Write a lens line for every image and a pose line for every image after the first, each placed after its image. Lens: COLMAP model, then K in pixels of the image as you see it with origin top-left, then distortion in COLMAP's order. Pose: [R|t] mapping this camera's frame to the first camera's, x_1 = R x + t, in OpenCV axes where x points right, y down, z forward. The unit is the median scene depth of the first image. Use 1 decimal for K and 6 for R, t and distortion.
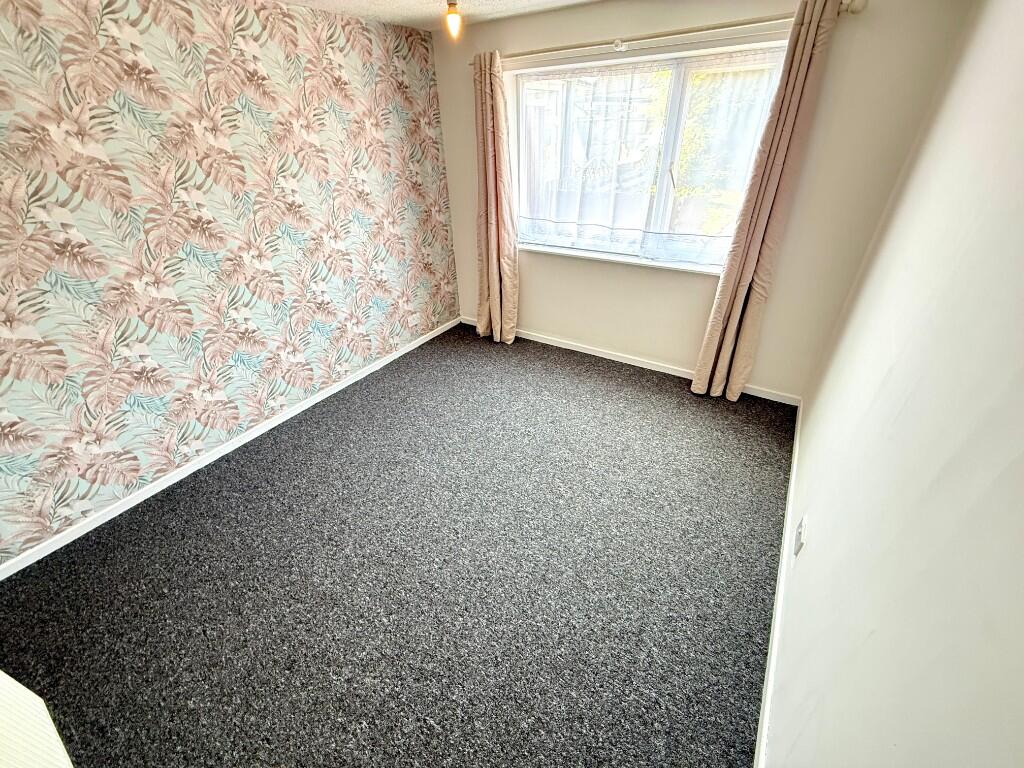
lens RADIAL K [[405.1, 0, 512.3], [0, 405.1, 386.8], [0, 0, 1]] dist [-0.008334, 0.001414]
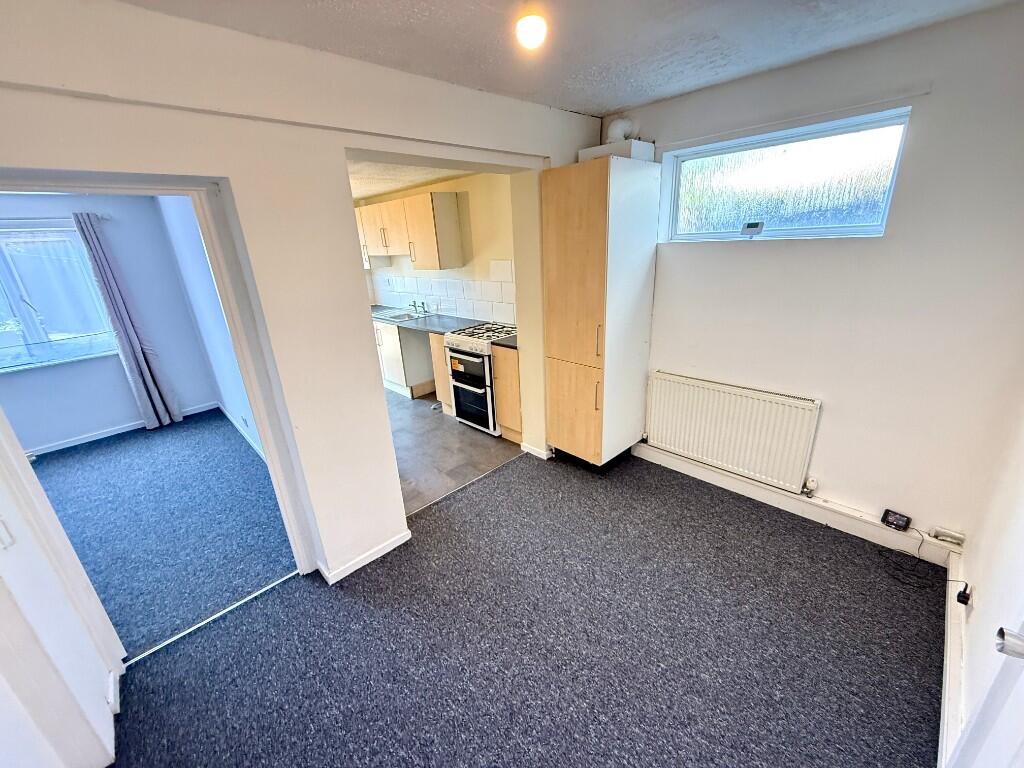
lens RADIAL K [[405.1, 0, 514.0], [0, 405.1, 384.3], [0, 0, 1]] dist [-0.008334, 0.001414]
pose [[0.205541, -0.315946, 0.926246, -0.627797], [0.561526, 0.813231, 0.152789, 0.431141], [-0.801525, 0.488706, 0.344564, -0.684488]]
